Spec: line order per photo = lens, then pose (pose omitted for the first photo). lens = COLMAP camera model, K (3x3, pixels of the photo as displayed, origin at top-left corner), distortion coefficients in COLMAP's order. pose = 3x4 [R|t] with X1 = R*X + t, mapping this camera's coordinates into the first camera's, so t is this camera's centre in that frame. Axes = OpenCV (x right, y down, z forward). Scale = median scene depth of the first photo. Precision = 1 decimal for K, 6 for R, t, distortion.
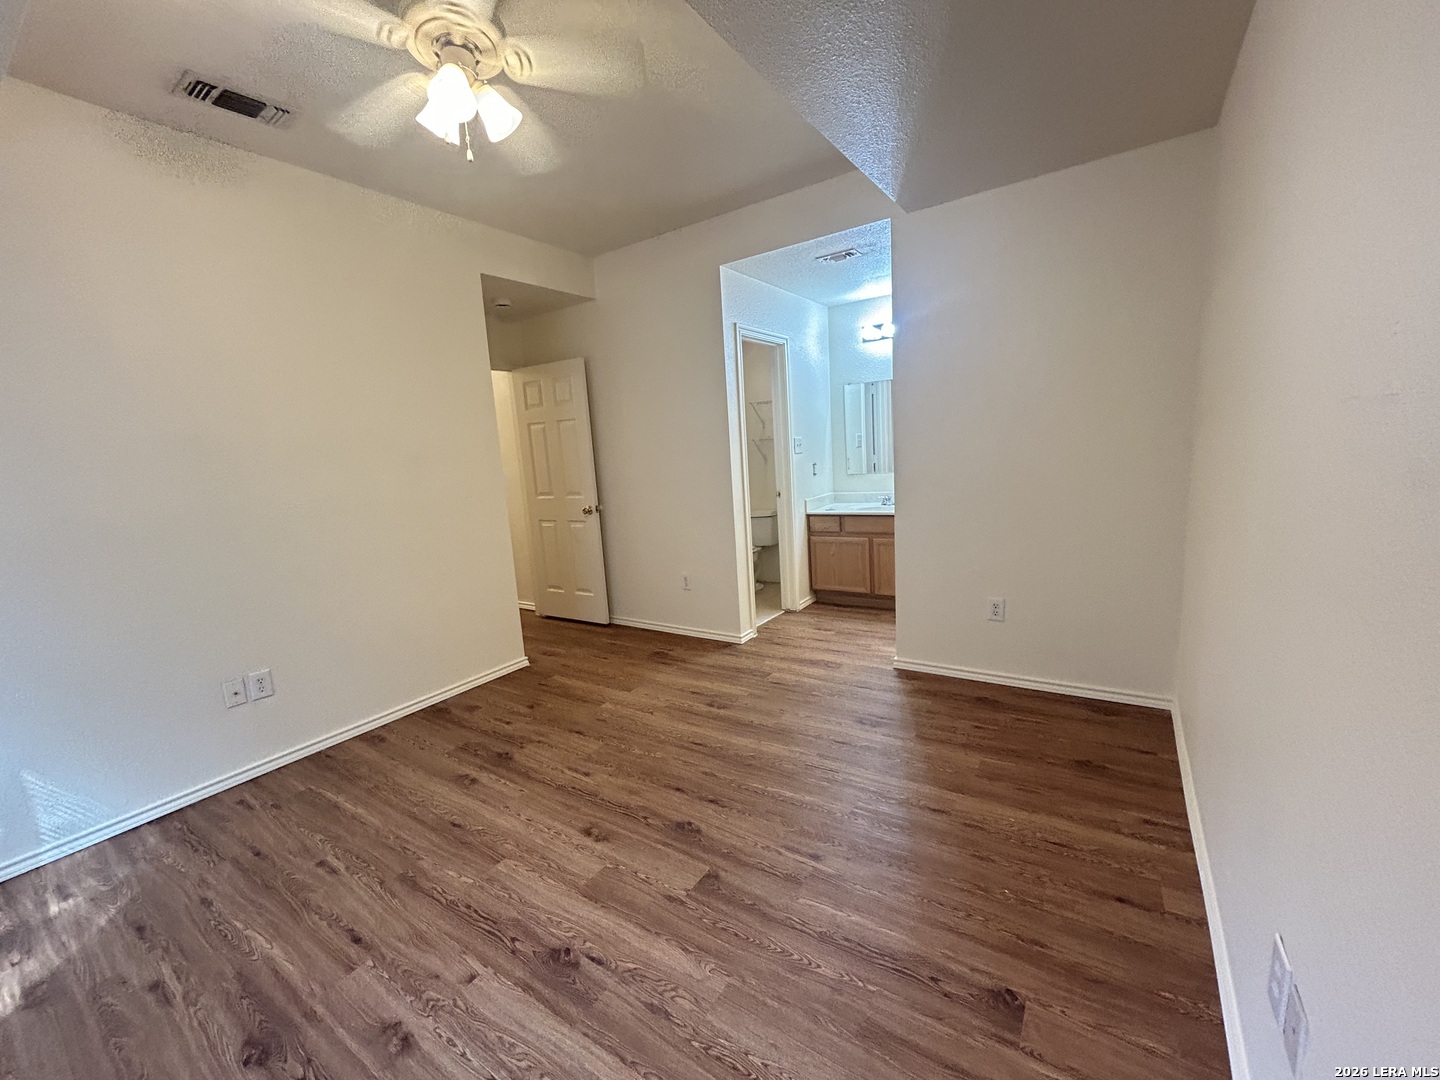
lens RADIAL K [[602.0, 0, 720.0], [0, 602.0, 540.0], [0, 0, 1]] dist [-0.002676, -0.000974]
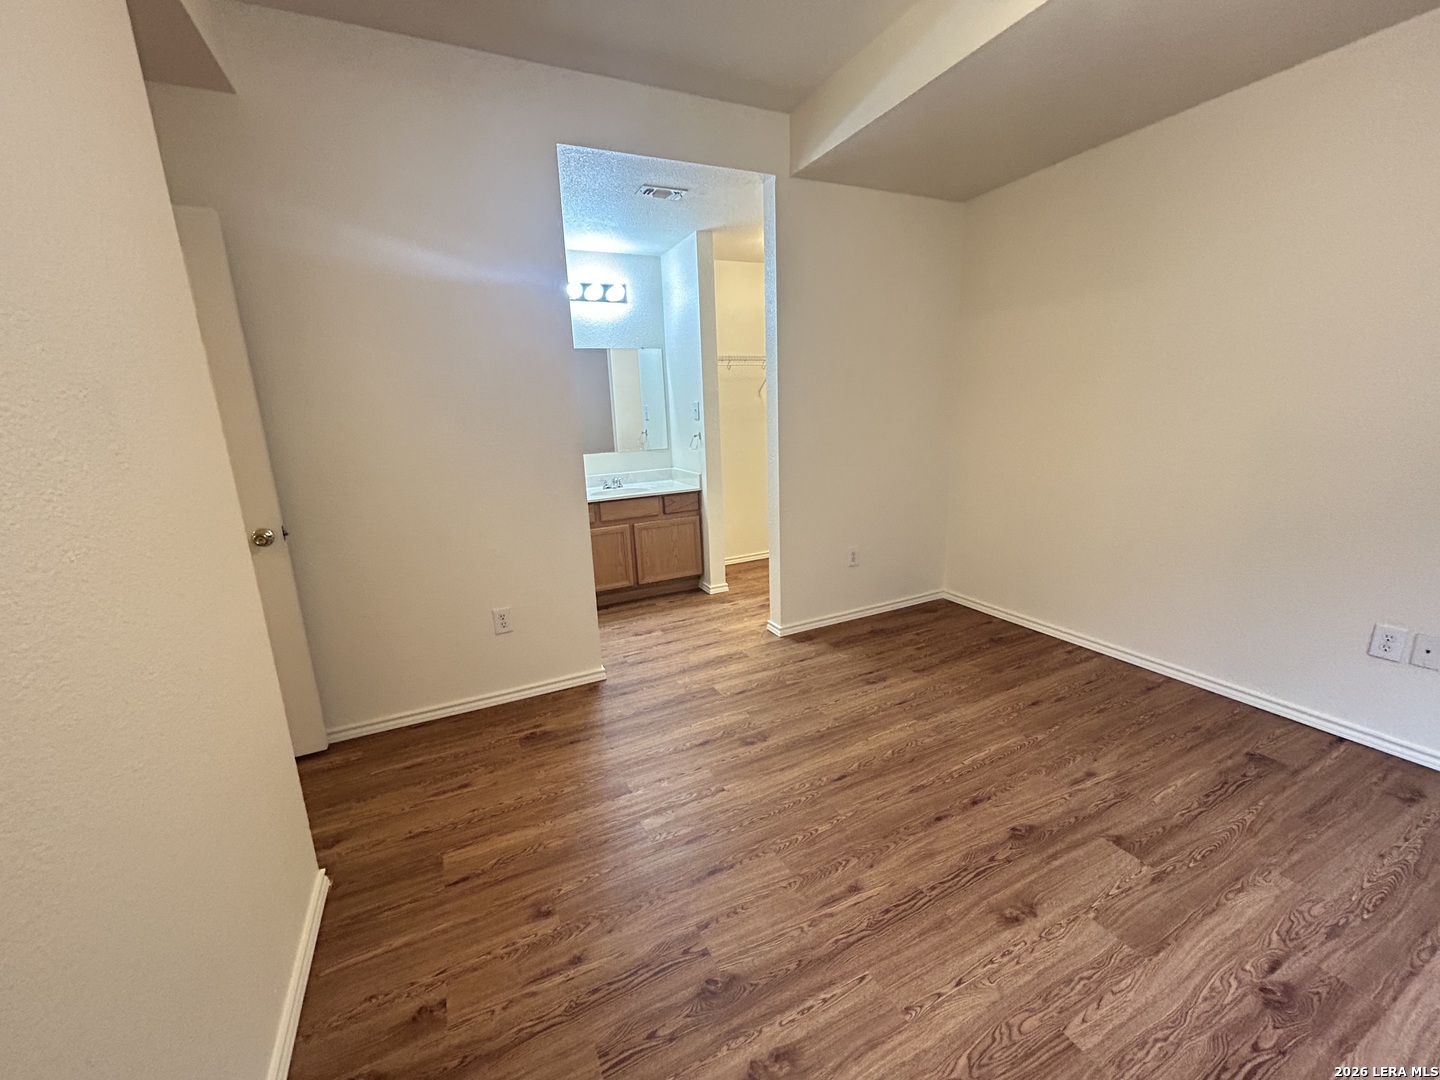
lens RADIAL K [[602.0, 0, 720.0], [0, 602.0, 540.0], [0, 0, 1]] dist [-0.002676, -0.000974]
pose [[0.488119, -0.143018, 0.860979, -0.619534], [0.148640, 0.985693, 0.079464, -0.041453], [-0.860027, 0.089188, 0.502394, 0.598456]]
